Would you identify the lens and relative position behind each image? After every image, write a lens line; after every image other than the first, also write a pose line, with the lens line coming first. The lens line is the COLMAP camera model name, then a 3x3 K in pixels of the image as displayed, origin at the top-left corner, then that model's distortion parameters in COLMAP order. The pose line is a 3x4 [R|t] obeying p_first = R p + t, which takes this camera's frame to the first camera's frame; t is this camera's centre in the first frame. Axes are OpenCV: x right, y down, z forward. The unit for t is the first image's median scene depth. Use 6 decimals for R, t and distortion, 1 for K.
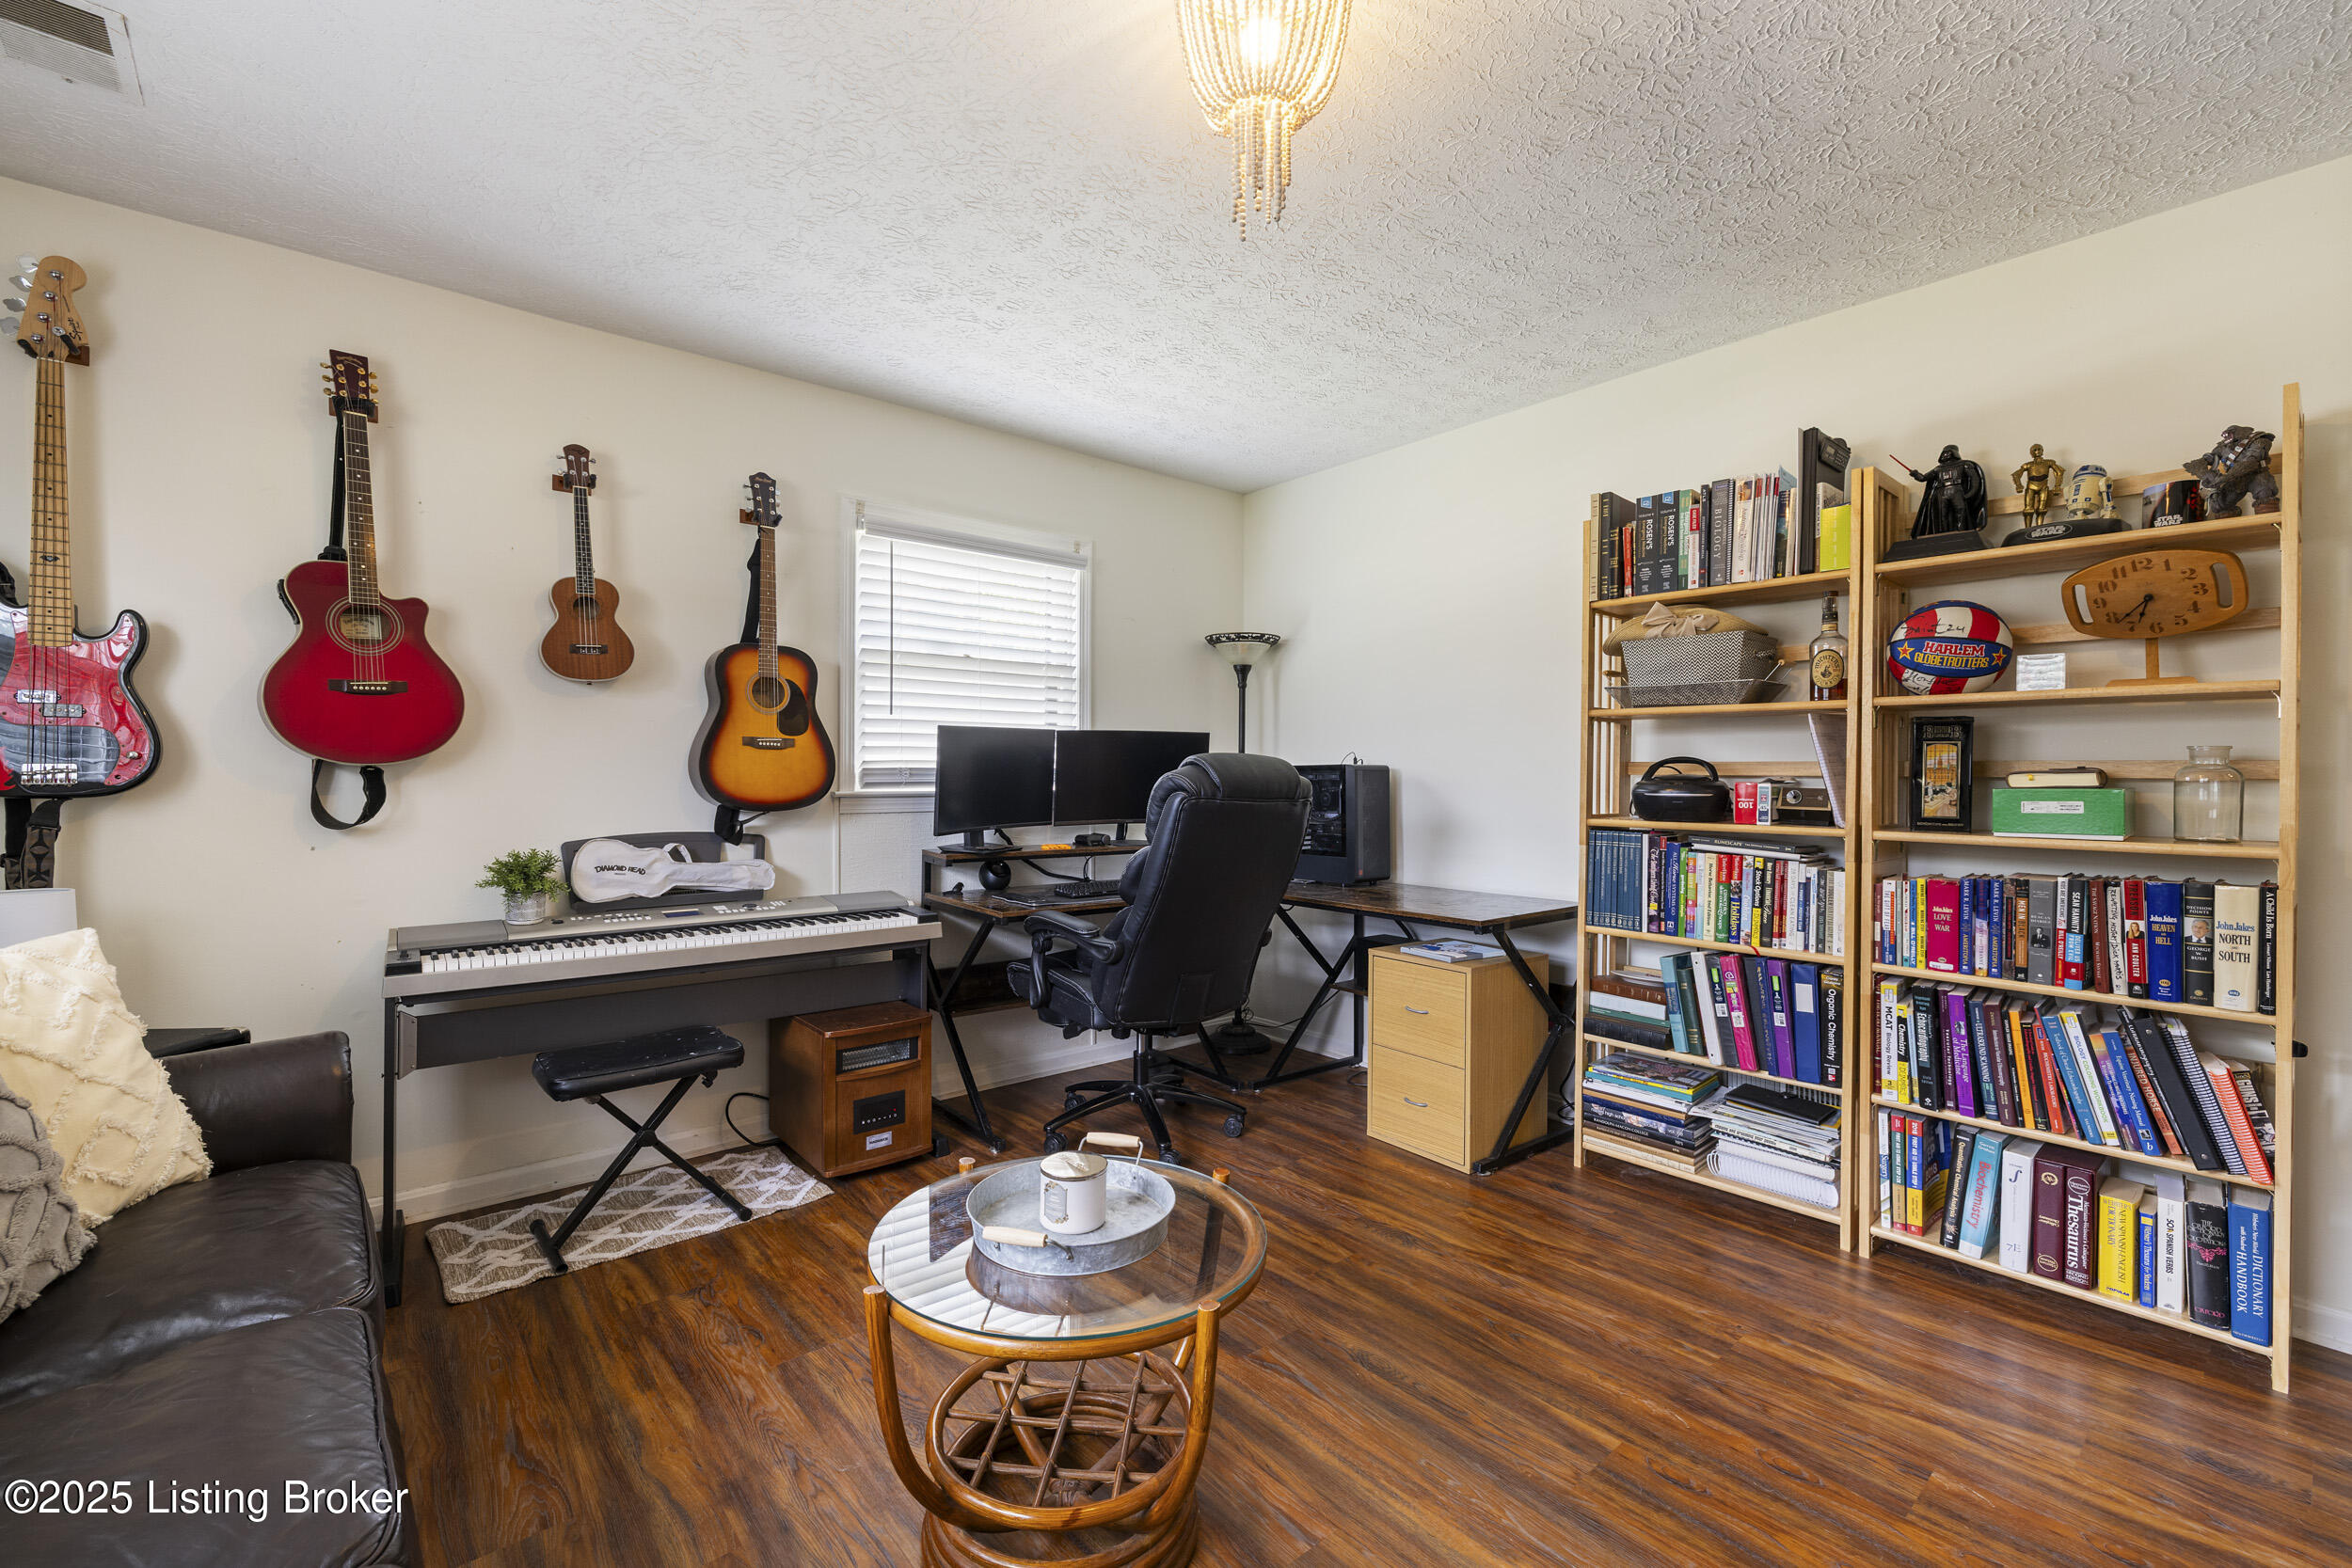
lens RADIAL K [[982.4, 0, 1180.5], [0, 982.4, 783.9], [0, 0, 1]] dist [-0.000260, 0.000080]
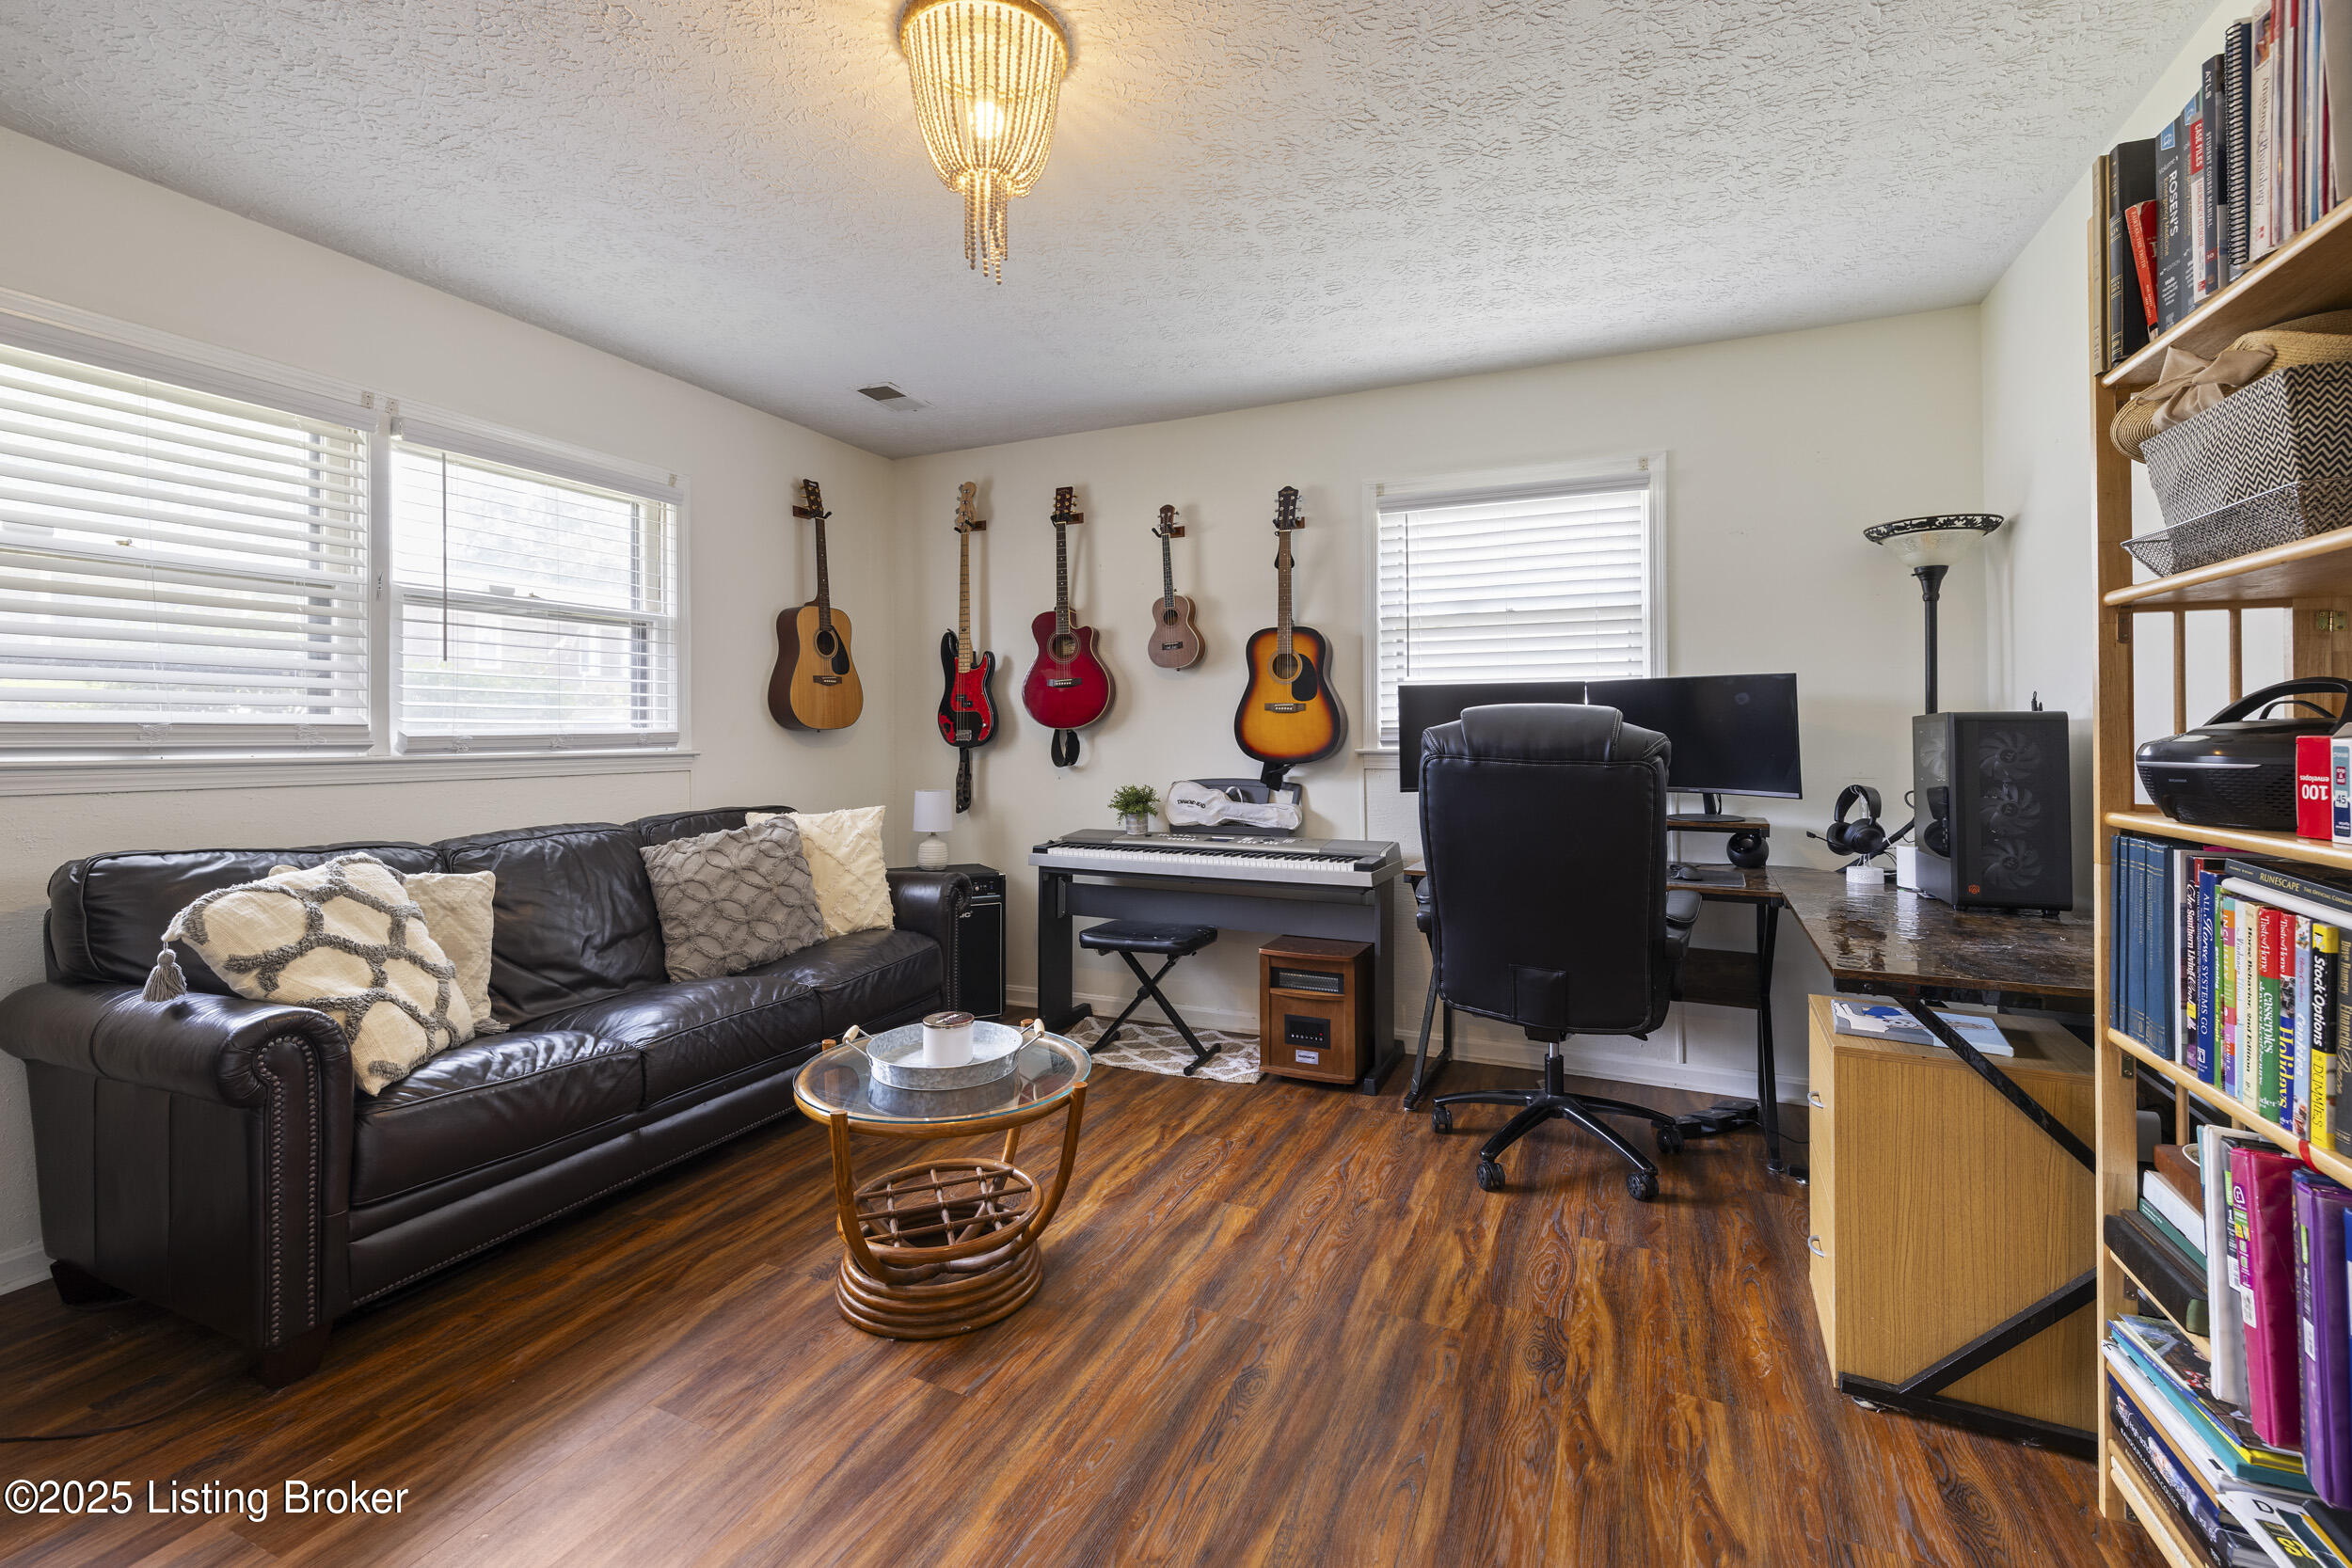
lens RADIAL K [[1008.0, 0, 1175.0], [0, 1008.0, 726.3], [0, 0, 1]] dist [0.000048, -0.000319]
pose [[0.431379, -0.013055, -0.902076, 0.671138], [-0.005787, 0.999835, -0.017237, 0.003516], [0.902152, 0.012656, 0.431232, 0.354048]]
